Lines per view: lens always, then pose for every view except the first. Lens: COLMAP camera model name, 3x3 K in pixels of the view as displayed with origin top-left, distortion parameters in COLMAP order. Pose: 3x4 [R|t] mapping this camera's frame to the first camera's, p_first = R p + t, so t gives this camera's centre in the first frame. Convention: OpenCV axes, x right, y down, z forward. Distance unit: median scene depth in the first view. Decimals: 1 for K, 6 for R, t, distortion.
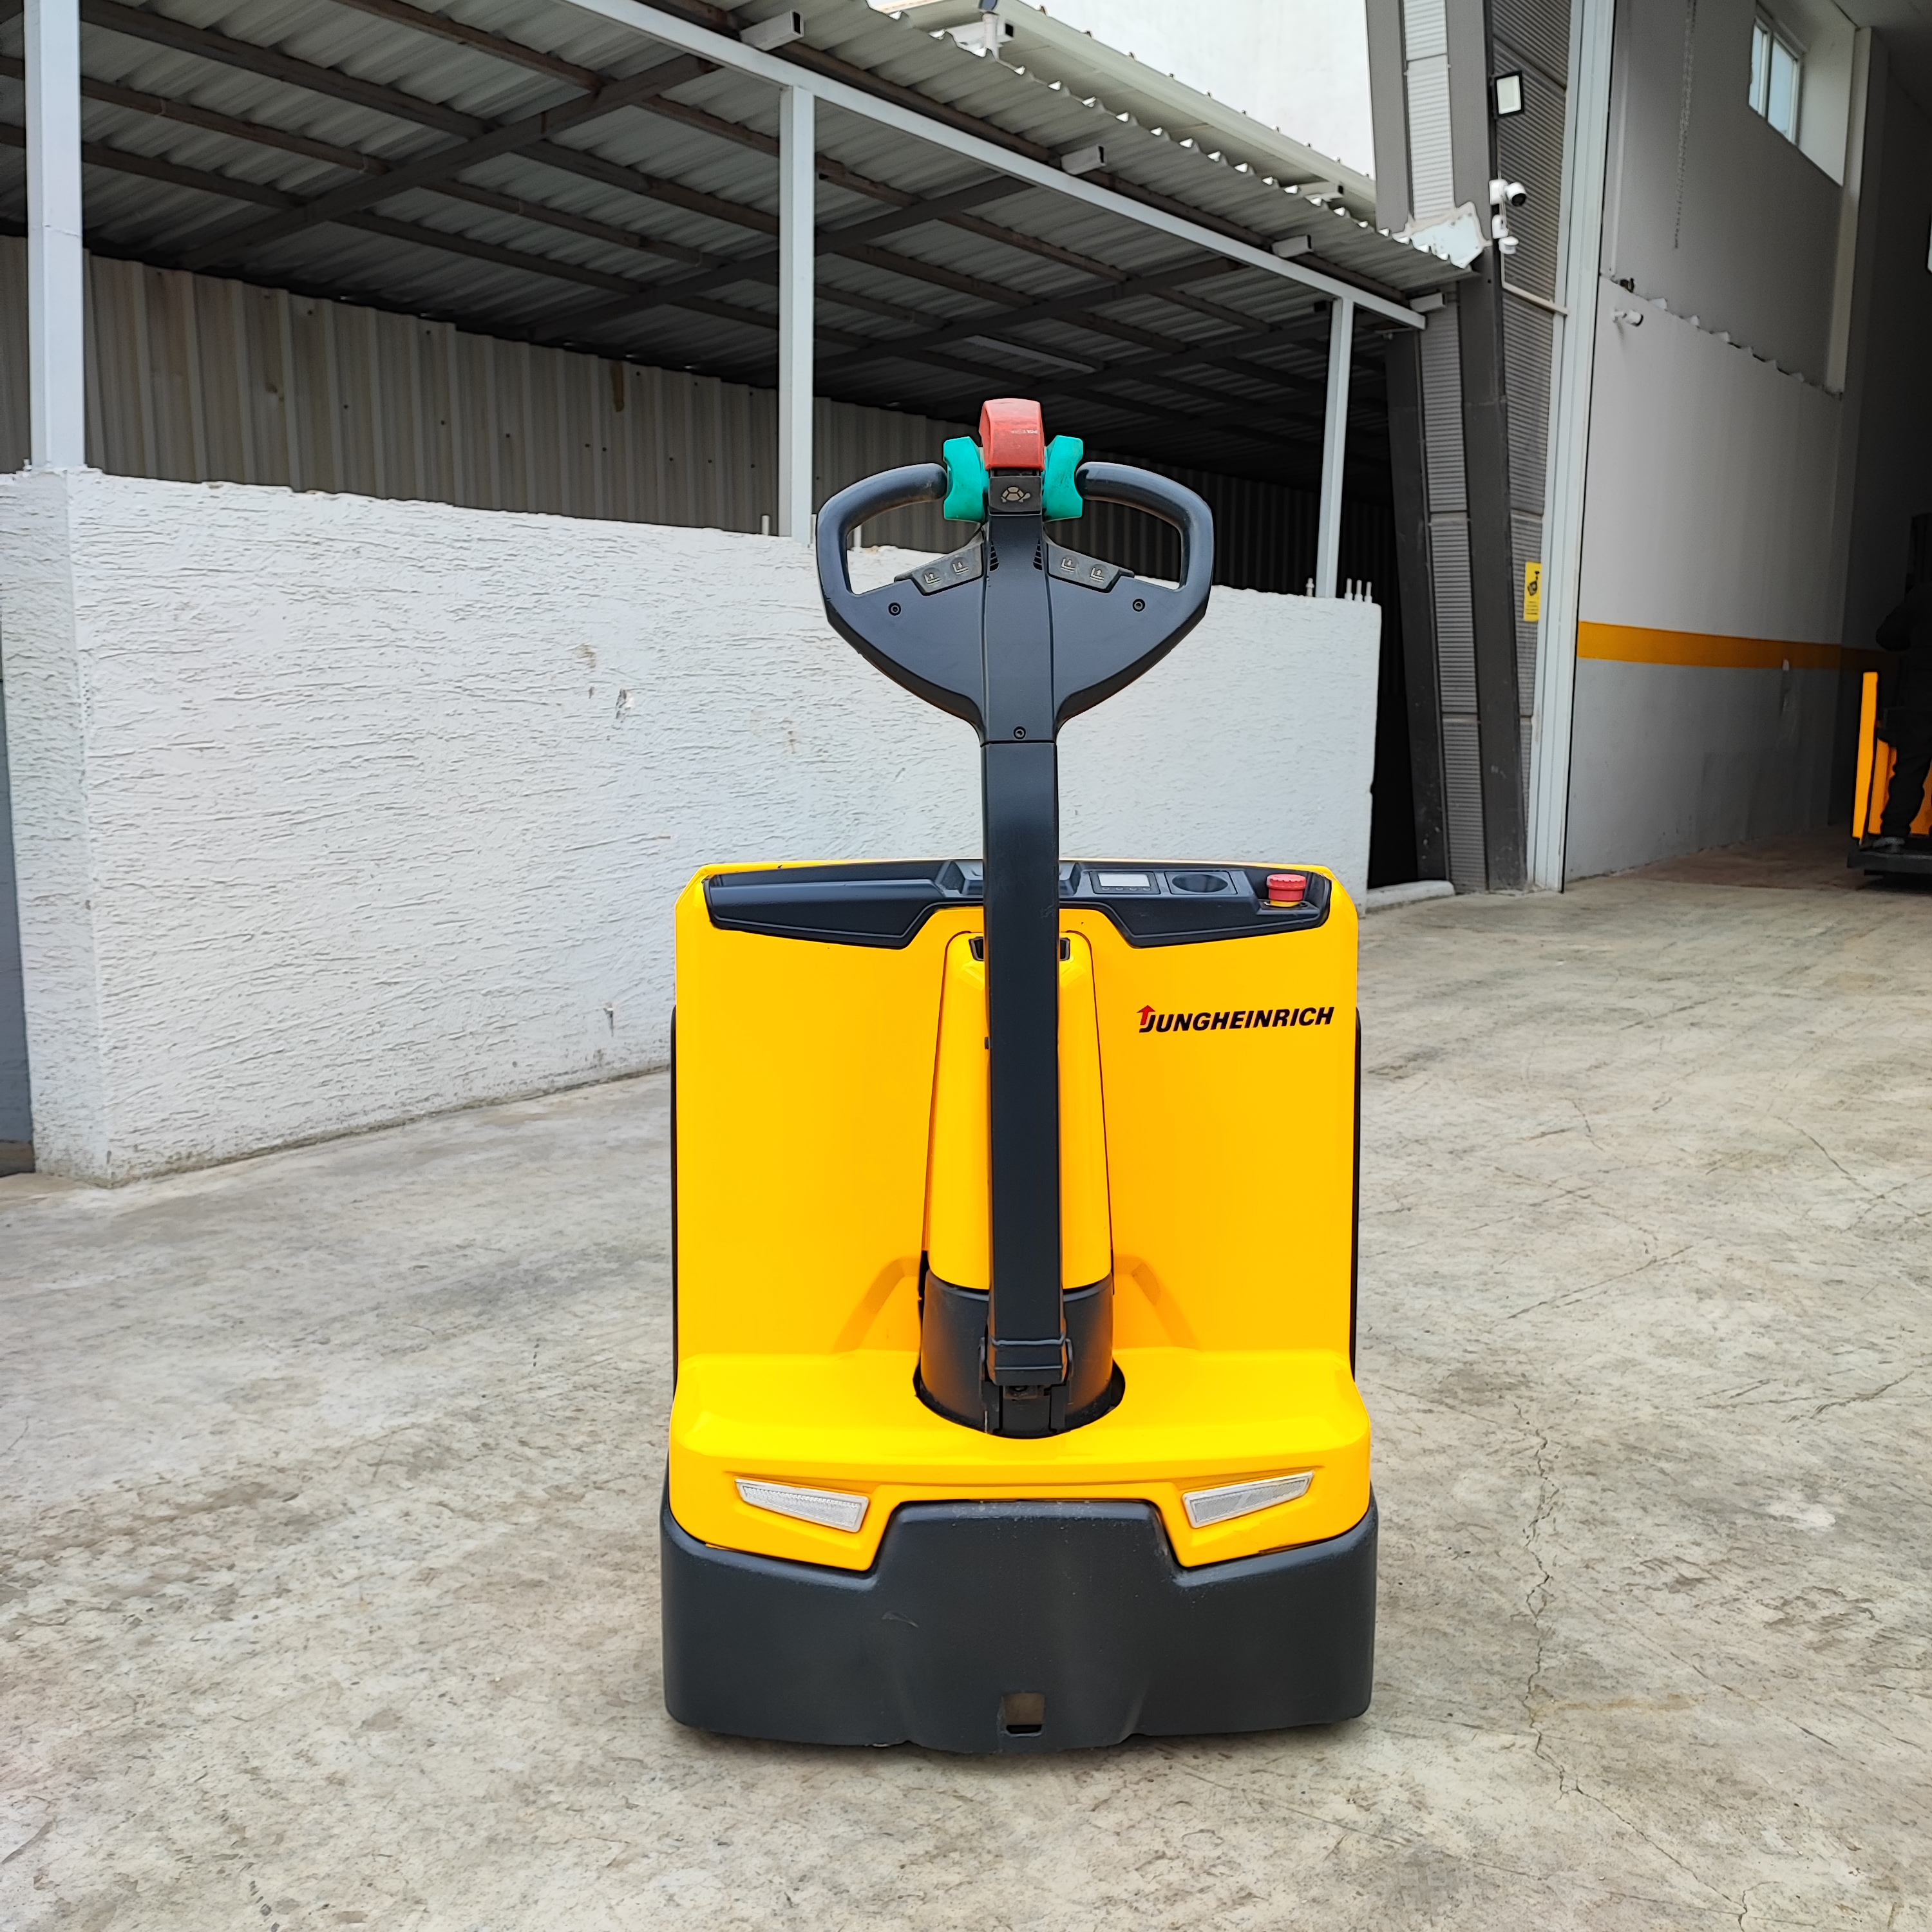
lens RADIAL K [[1867.6, 0, 973.9], [0, 1867.6, 971.0], [0, 0, 1]] dist [0.021626, 0.000000]
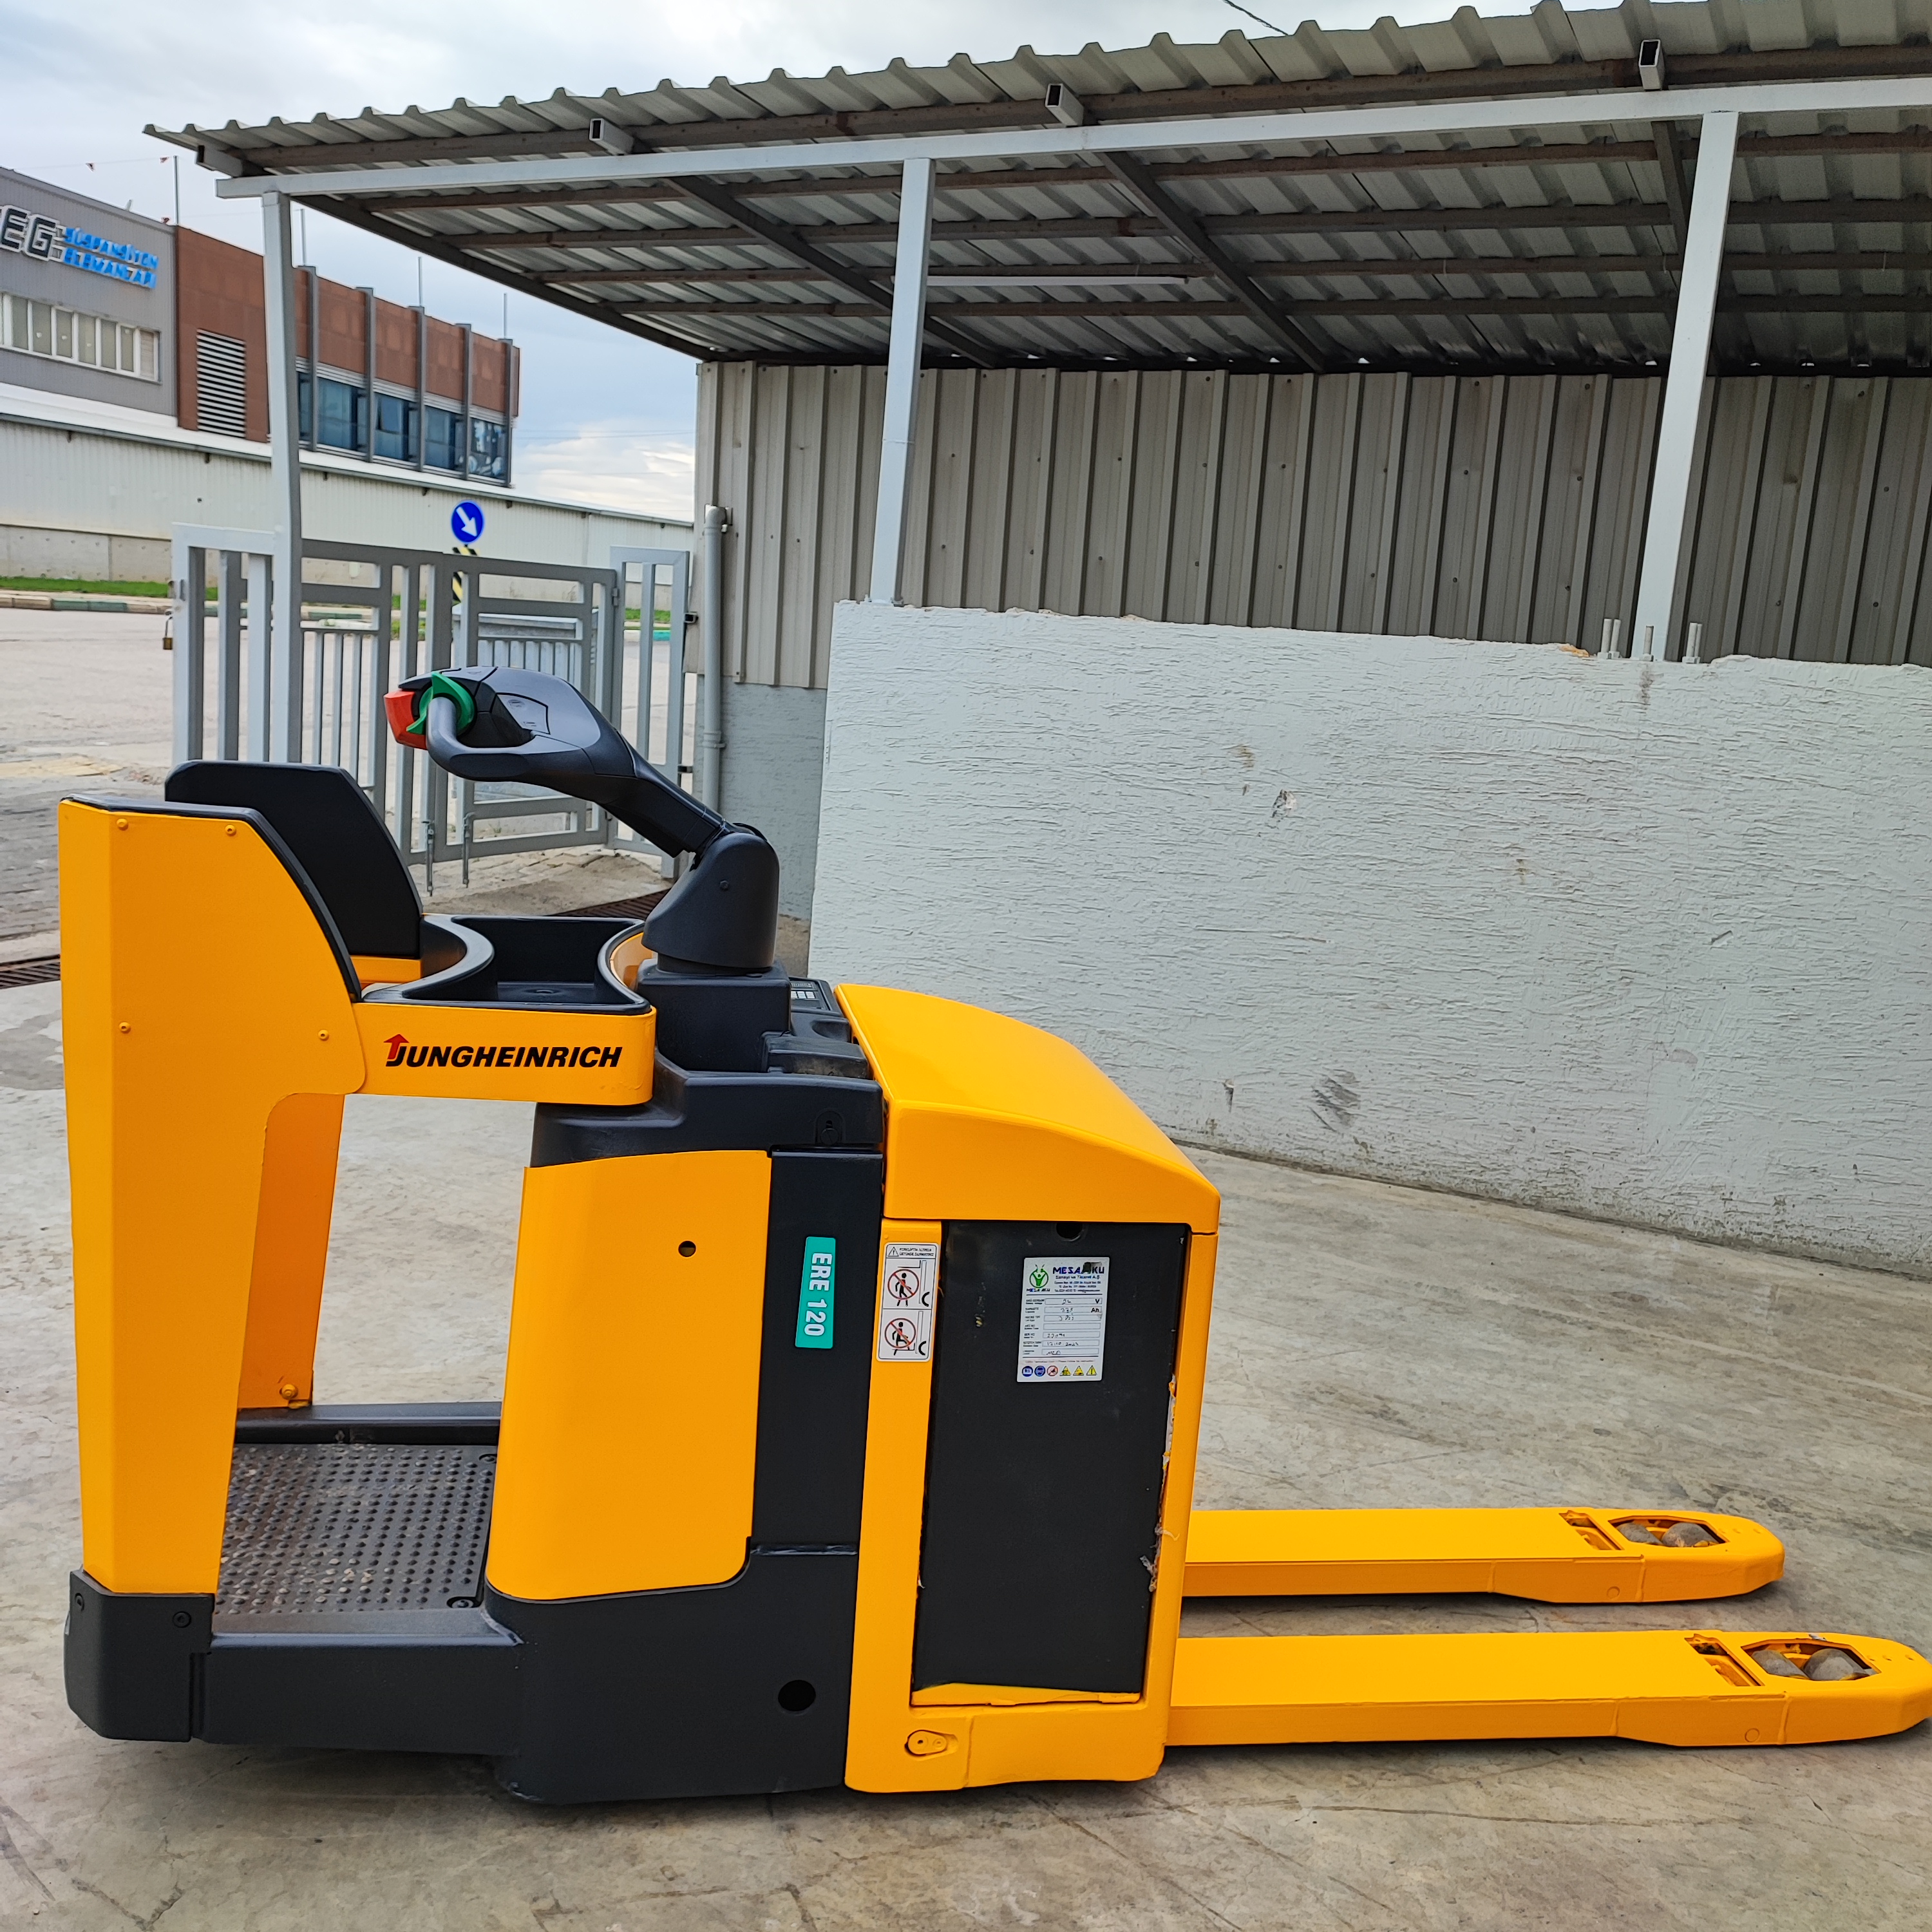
lens RADIAL K [[1867.6, 0, 972.4], [0, 1867.6, 967.3], [0, 0, 1]] dist [0.021626, 0.000000]
pose [[0.197909, 0.180986, -0.963367, 0.789964], [-0.212518, 0.967353, 0.138076, -0.161008], [0.956905, 0.177406, 0.229911, 0.609755]]
